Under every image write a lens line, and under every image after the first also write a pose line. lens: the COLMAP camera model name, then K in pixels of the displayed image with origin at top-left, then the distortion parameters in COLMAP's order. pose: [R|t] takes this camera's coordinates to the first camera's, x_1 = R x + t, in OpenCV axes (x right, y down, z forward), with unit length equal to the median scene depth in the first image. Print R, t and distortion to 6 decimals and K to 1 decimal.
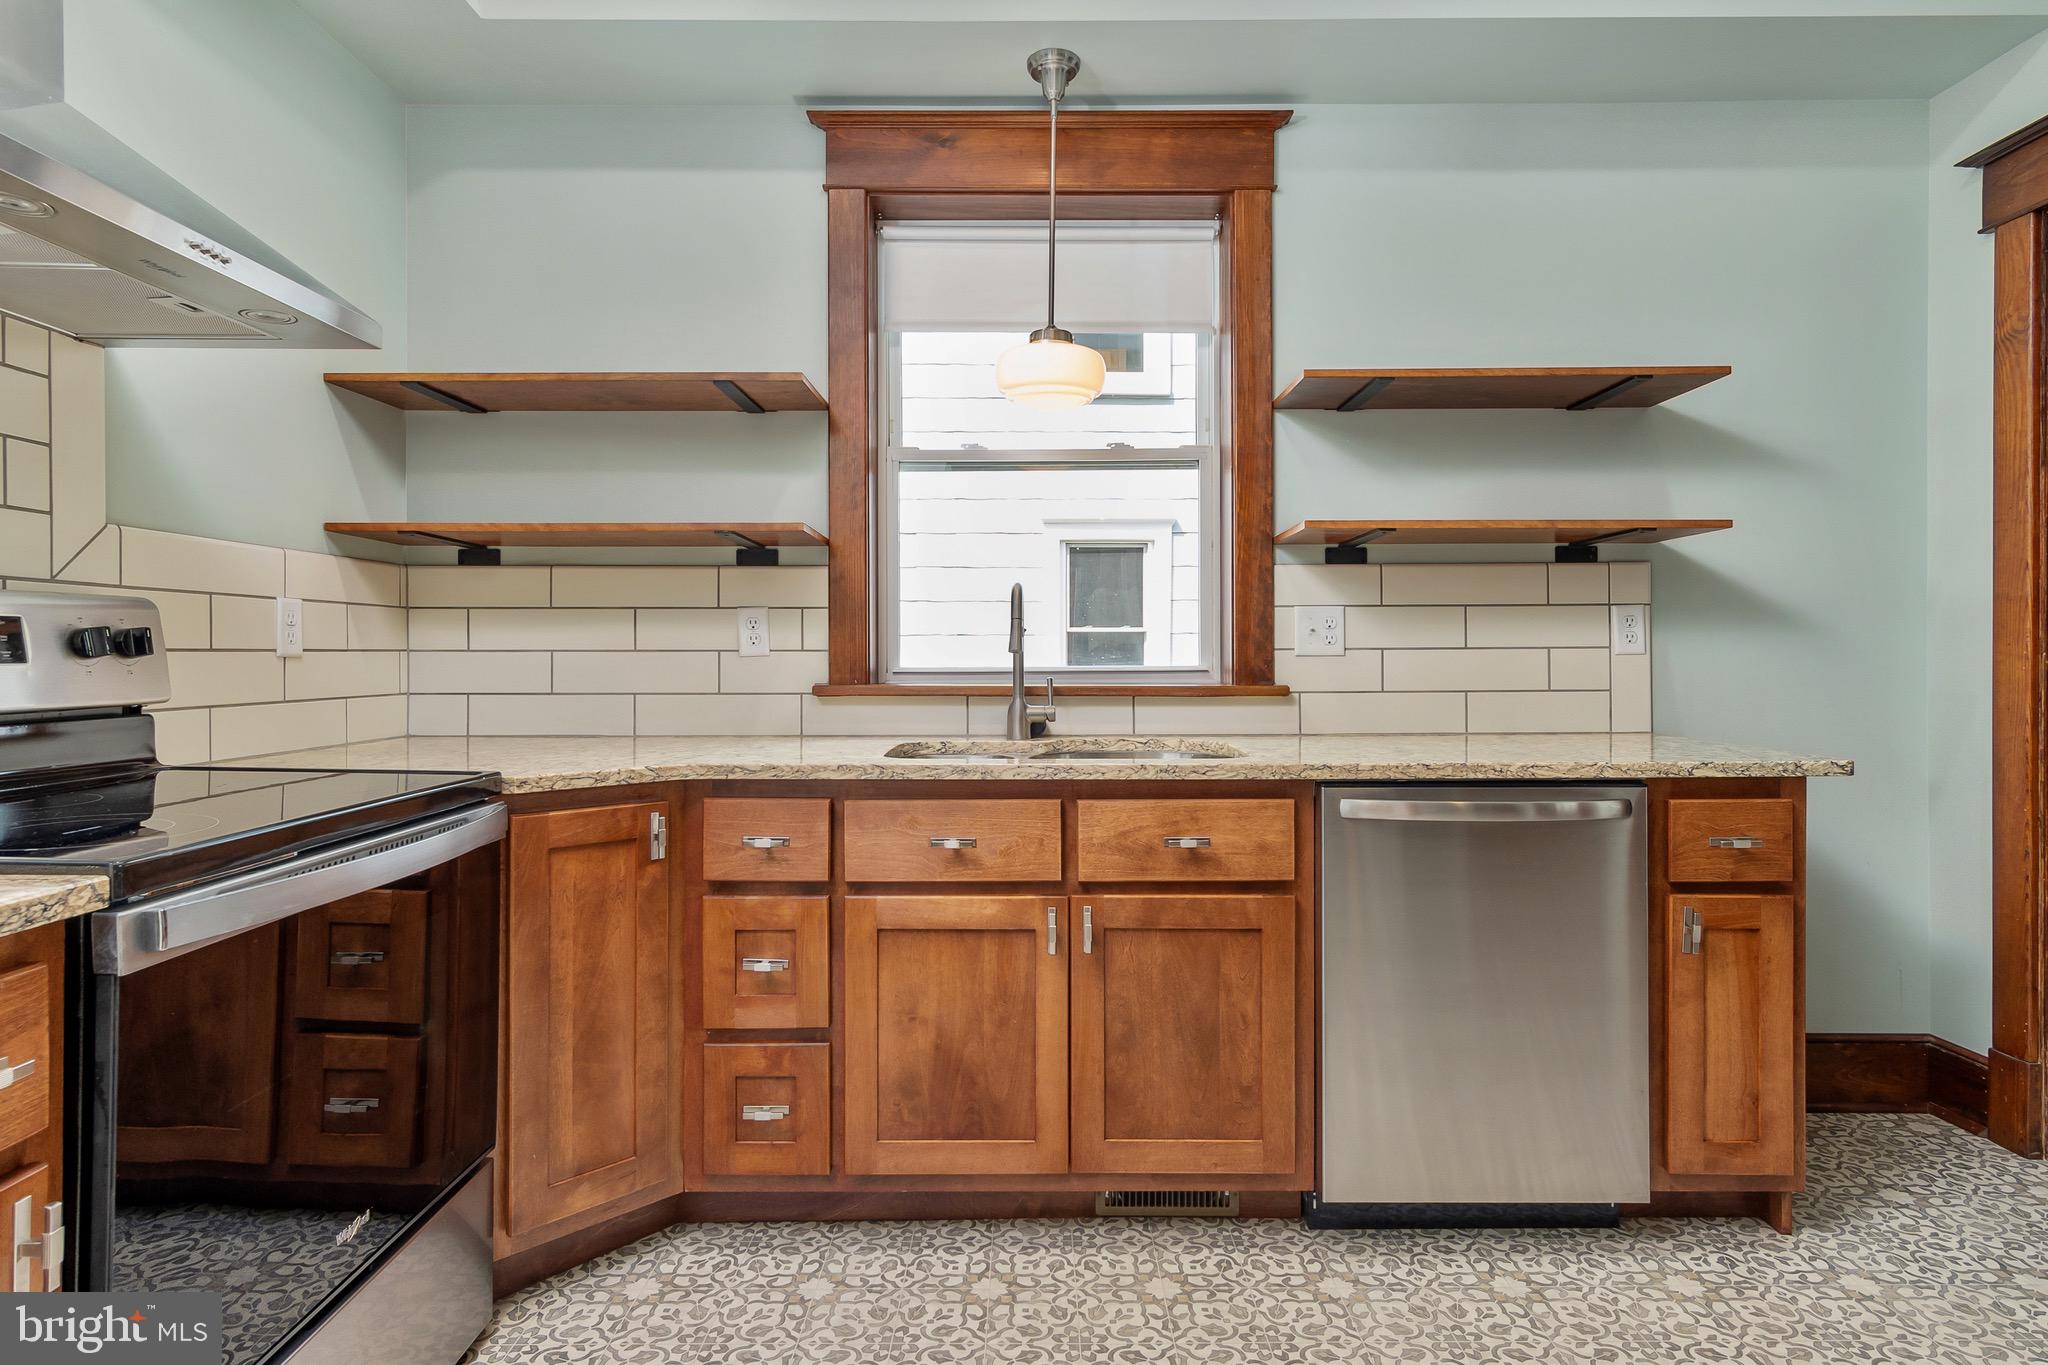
lens RADIAL K [[1082.3, 0, 1025.4], [0, 1082.3, 668.0], [0, 0, 1]] dist [0.000415, 0.017927]
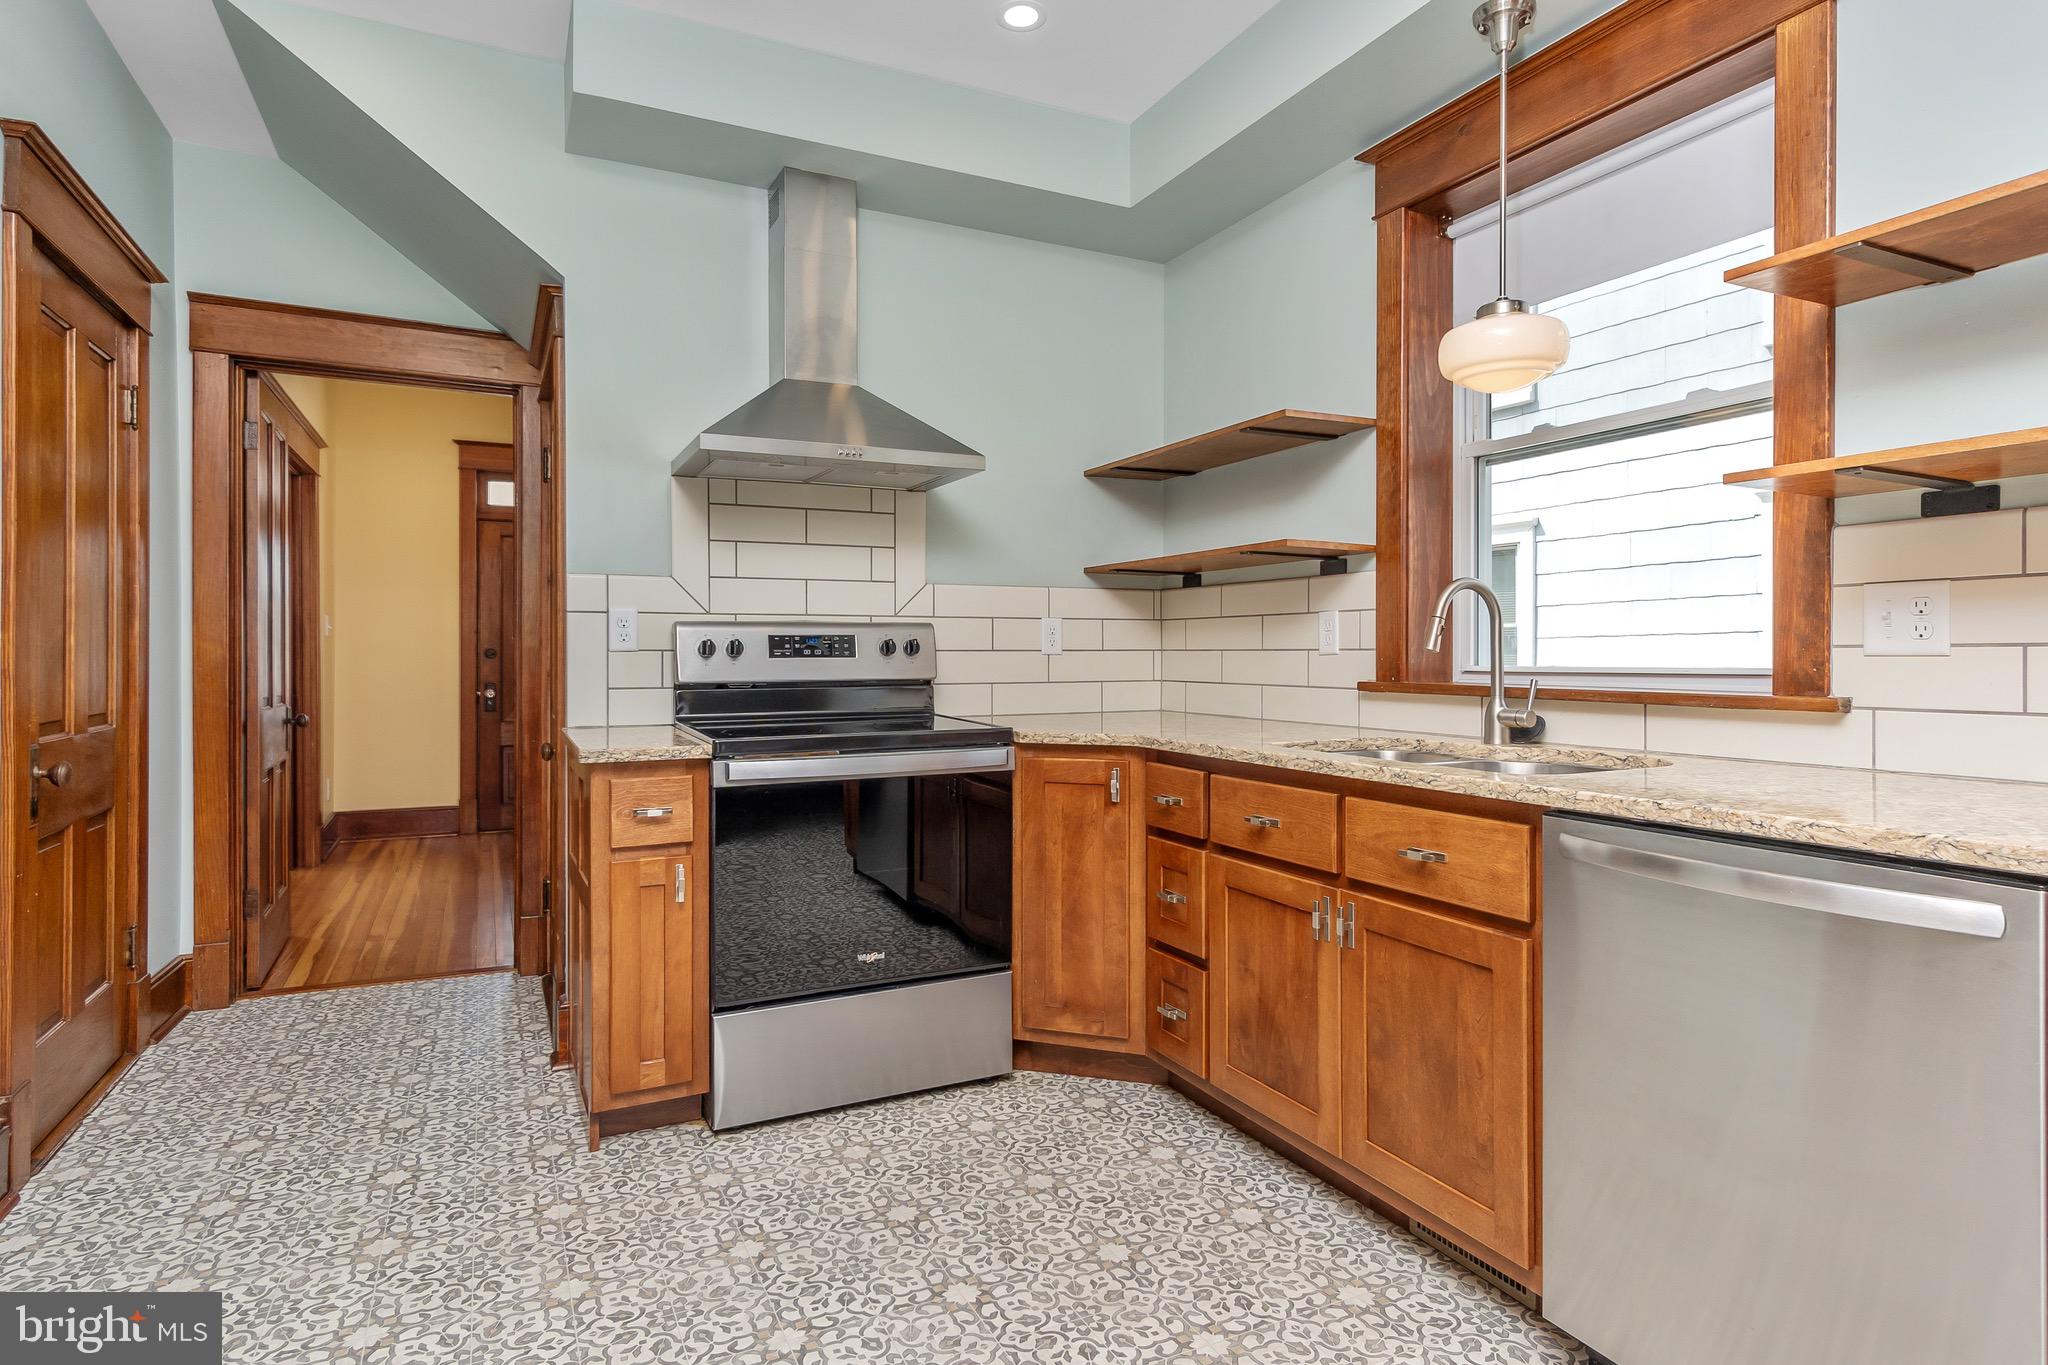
lens RADIAL K [[1091.5, 0, 1034.9], [0, 1091.5, 674.9], [0, 0, 1]] dist [0.009605, 0.001202]
pose [[0.453055, 0.018380, -0.891293, 0.681868], [-0.010827, 0.999827, 0.015114, -0.004229], [0.891417, 0.002803, 0.453176, 0.223378]]
